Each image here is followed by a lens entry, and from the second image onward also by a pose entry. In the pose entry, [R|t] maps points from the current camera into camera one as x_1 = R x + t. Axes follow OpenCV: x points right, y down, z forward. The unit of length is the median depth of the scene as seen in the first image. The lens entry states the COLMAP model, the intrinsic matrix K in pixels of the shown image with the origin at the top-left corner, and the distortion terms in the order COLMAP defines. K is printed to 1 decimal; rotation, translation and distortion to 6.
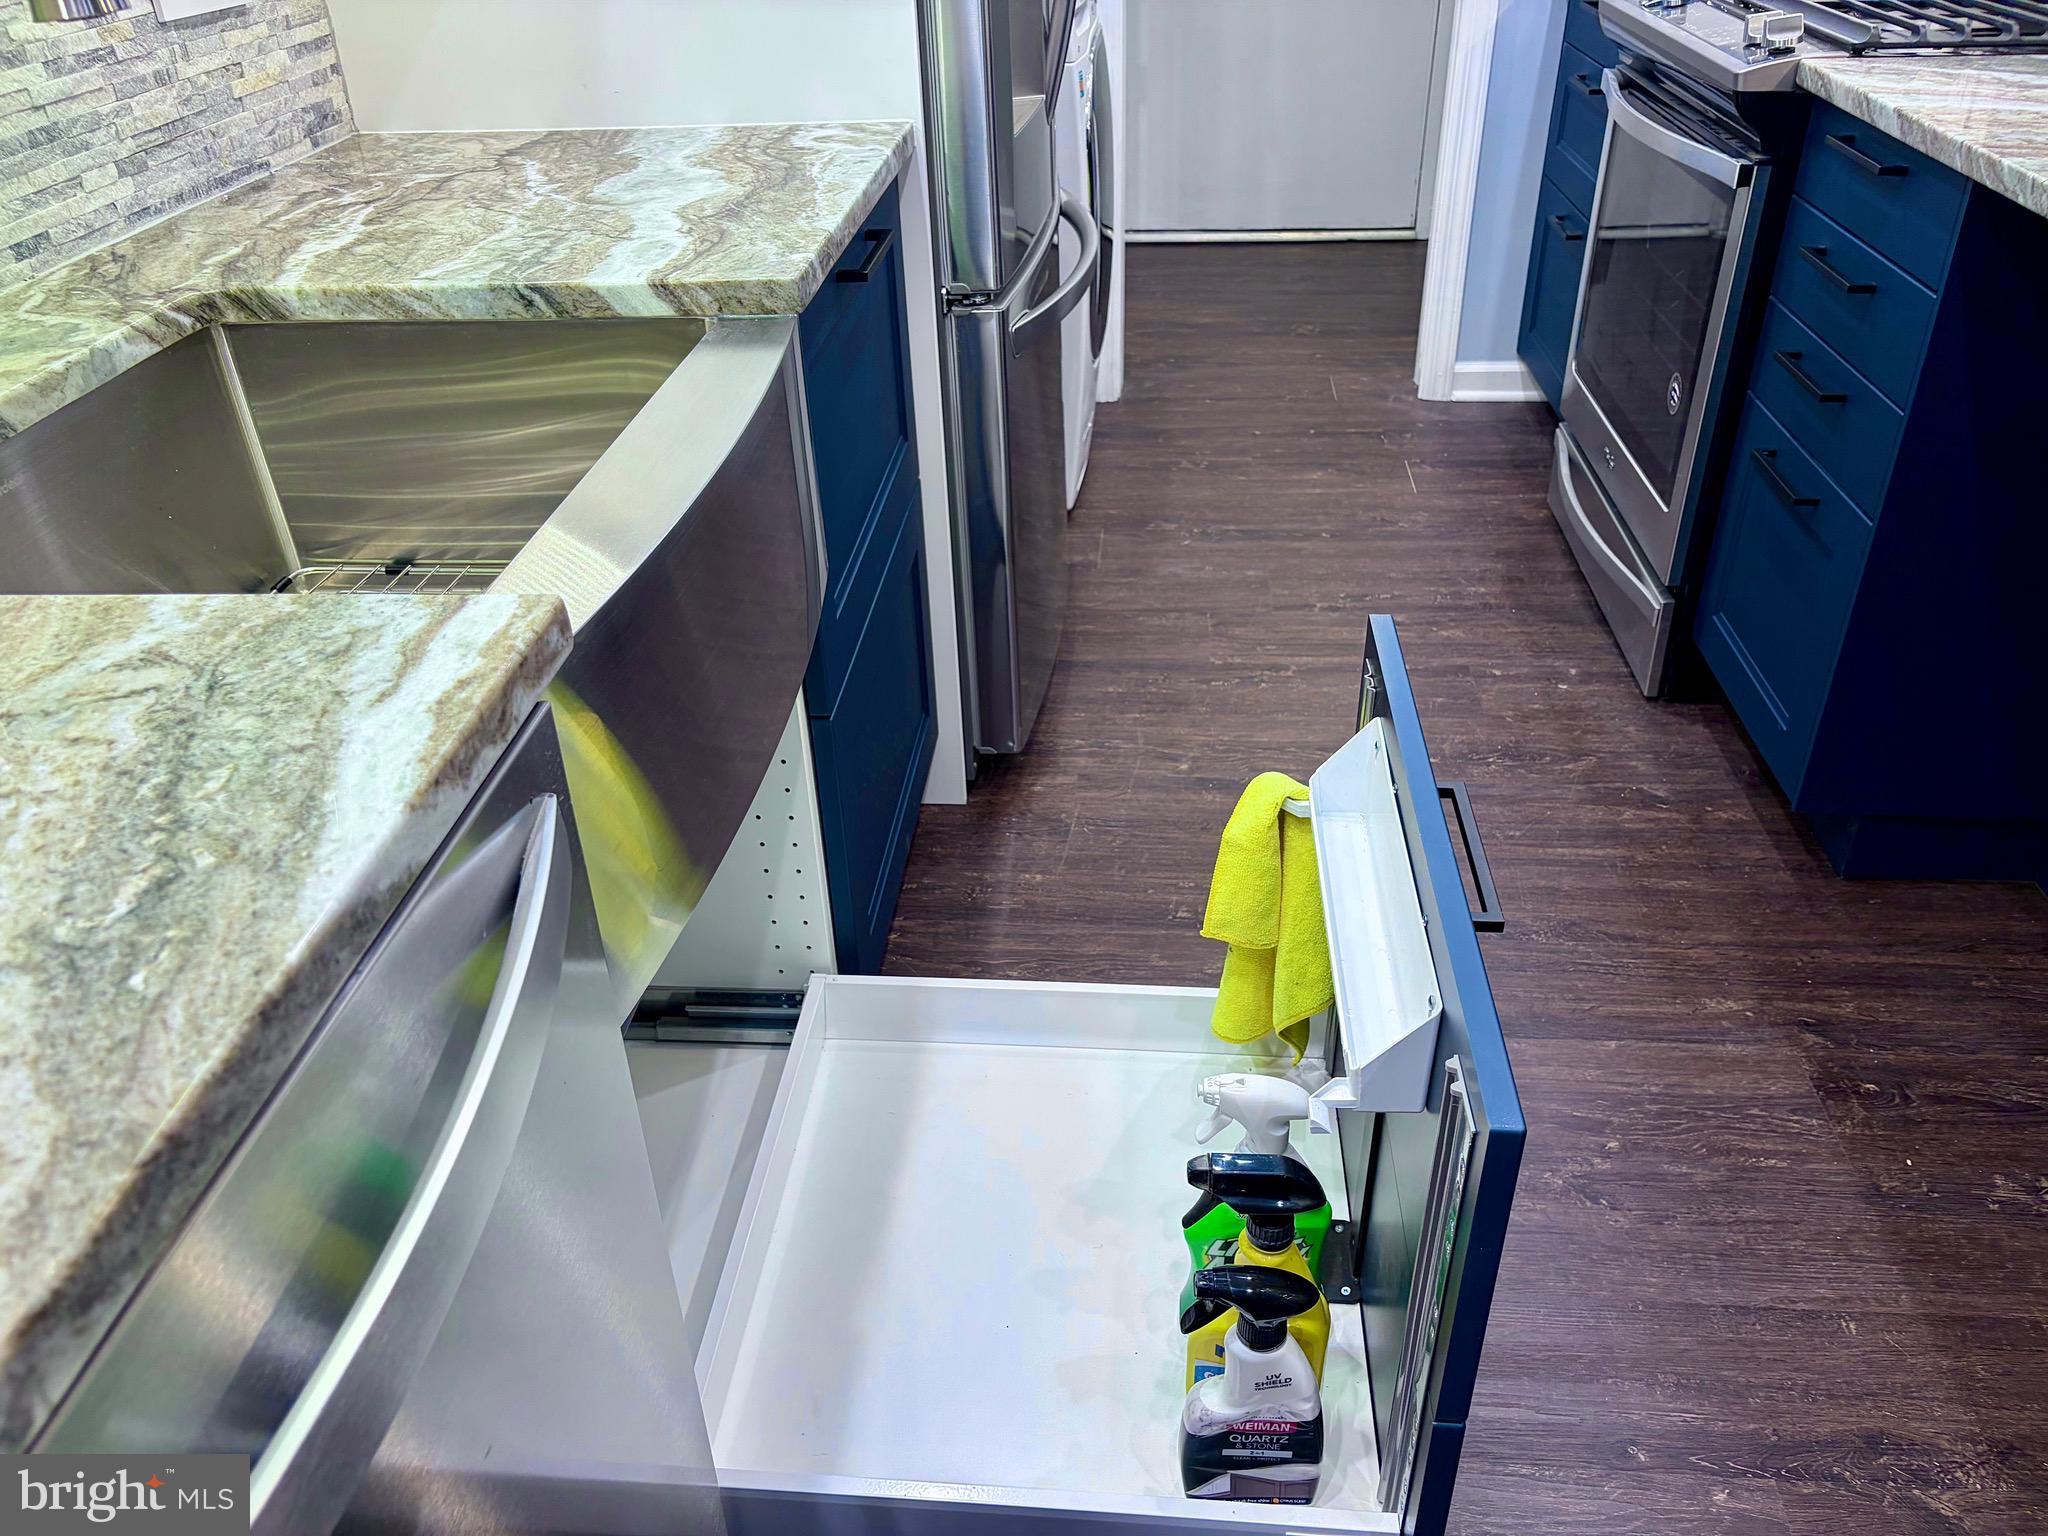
lens RADIAL K [[1557.2, 0, 1024.0], [0, 1557.2, 768.0], [0, 0, 1]] dist [0.036710, -0.041889]
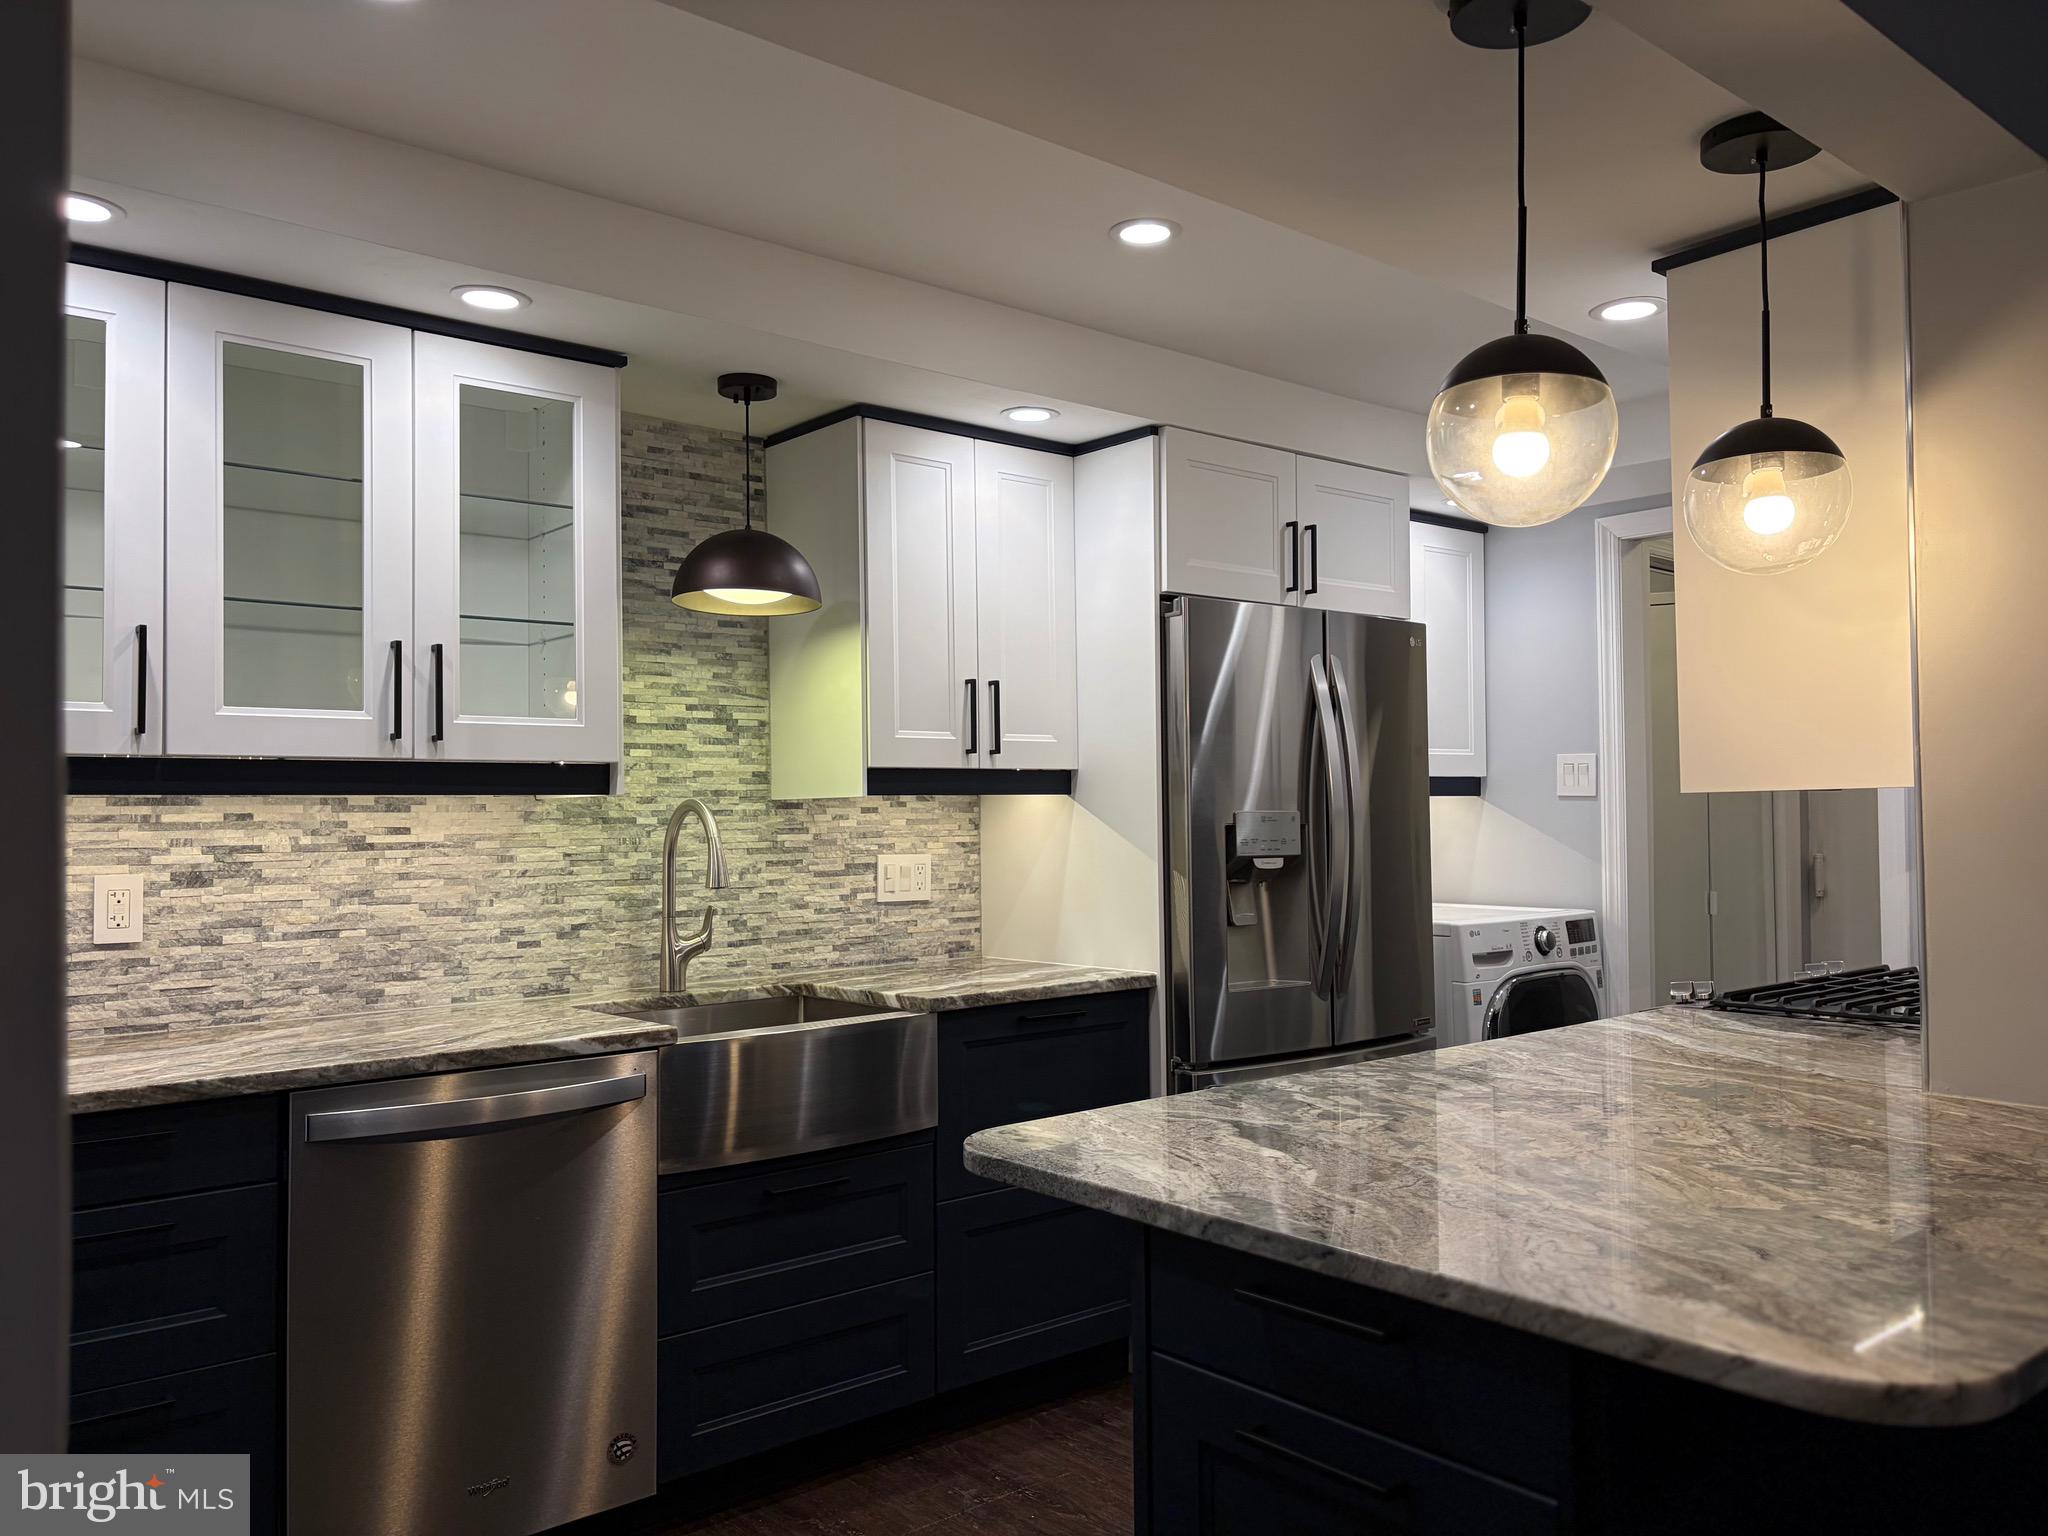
lens RADIAL K [[1565.3, 0, 1040.0], [0, 1565.3, 790.9], [0, 0, 1]] dist [0.049723, -0.055169]
pose [[0.709271, 0.018922, -0.704682, 1.401776], [-0.389760, 0.843473, -0.369650, 0.219364], [0.587385, 0.536838, 0.605626, -0.502339]]
